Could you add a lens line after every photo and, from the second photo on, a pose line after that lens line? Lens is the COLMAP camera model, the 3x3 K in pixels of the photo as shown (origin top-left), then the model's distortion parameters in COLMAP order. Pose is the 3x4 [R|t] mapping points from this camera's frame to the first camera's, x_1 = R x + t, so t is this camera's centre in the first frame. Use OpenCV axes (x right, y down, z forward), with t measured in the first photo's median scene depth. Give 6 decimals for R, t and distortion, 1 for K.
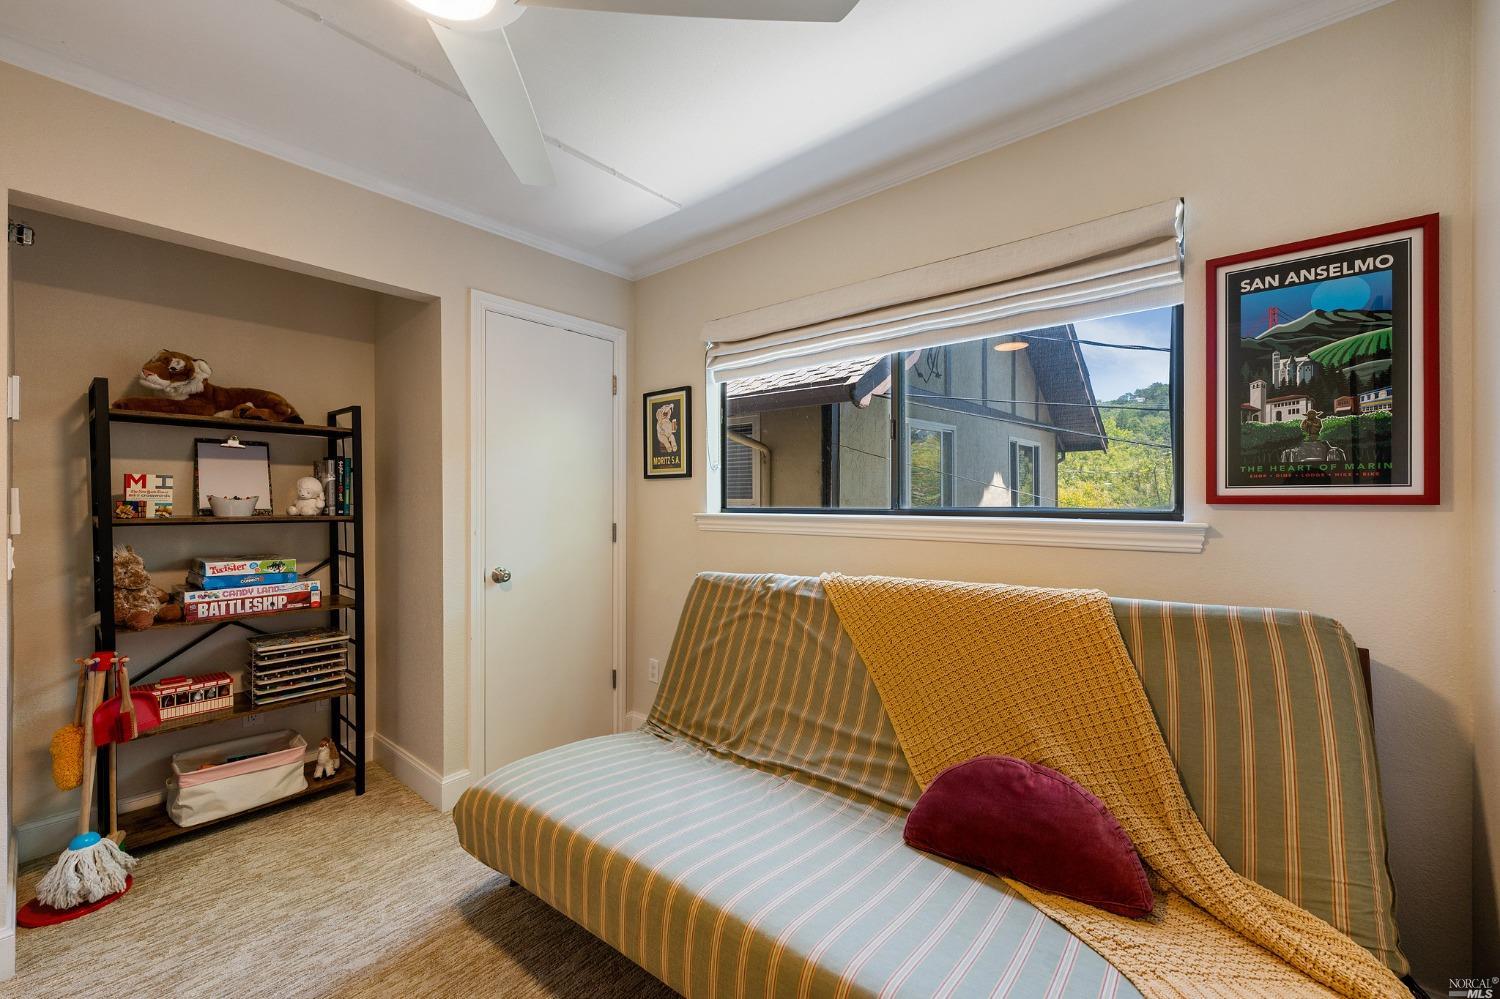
lens RADIAL K [[601.1, 0, 755.3], [0, 601.1, 498.9], [0, 0, 1]] dist [0.001306, -0.000110]
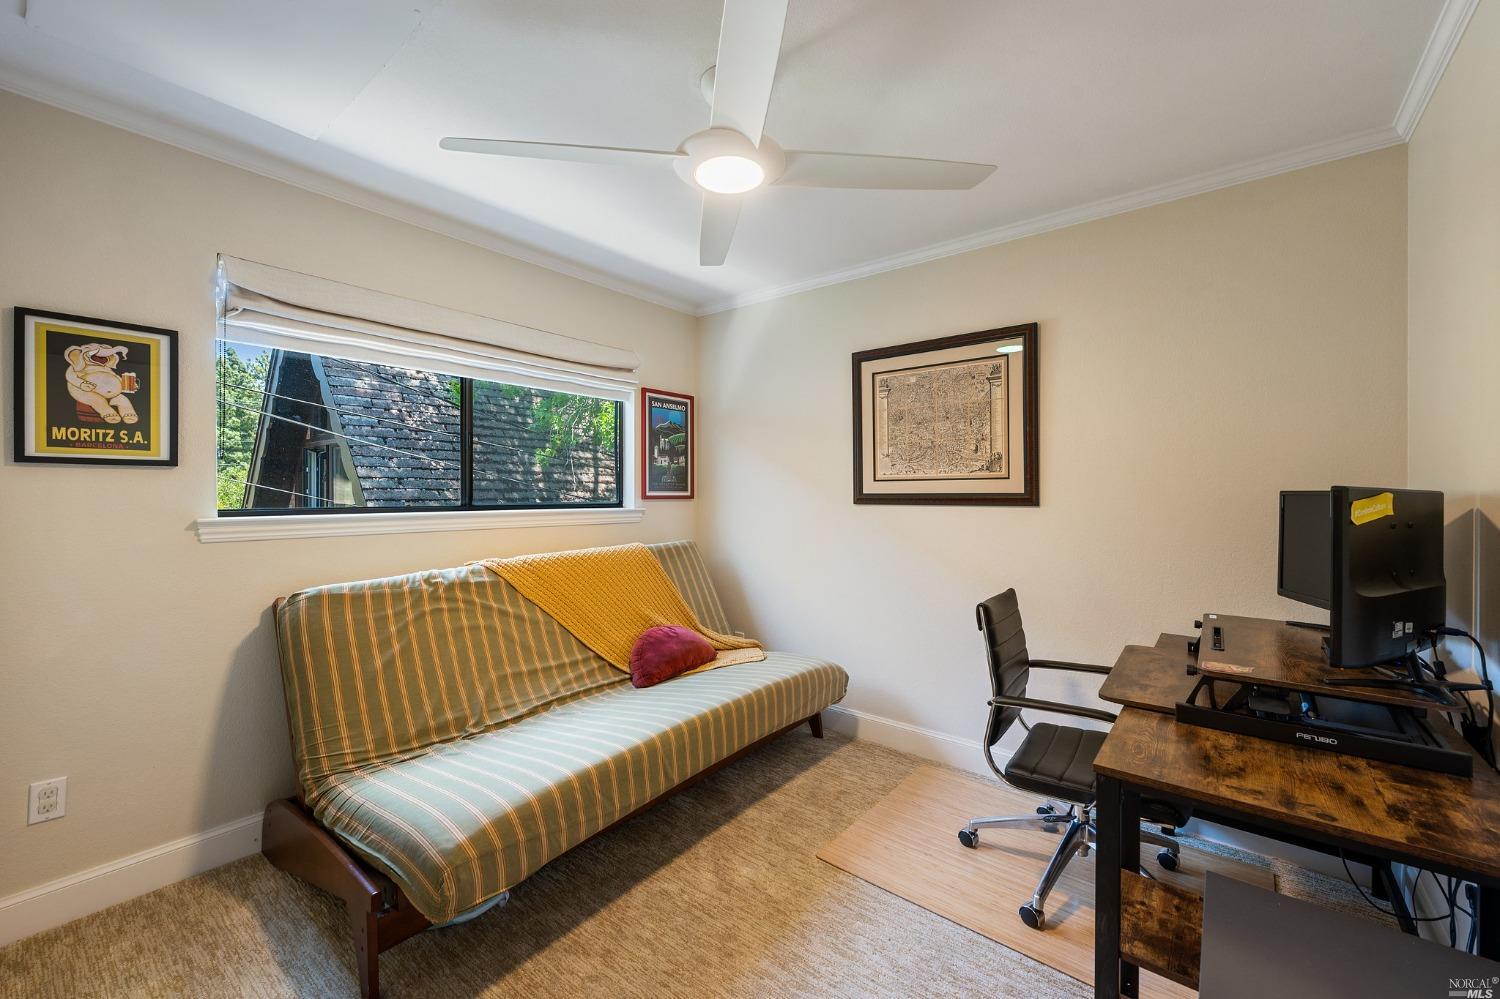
lens RADIAL K [[601.1, 0, 753.0], [0, 601.1, 496.7], [0, 0, 1]] dist [0.001306, -0.000110]
pose [[-0.023971, -0.004550, 0.999702, -1.197504], [-0.002788, 0.999986, 0.004484, -0.010013], [-0.999709, -0.002679, -0.023983, 0.549951]]
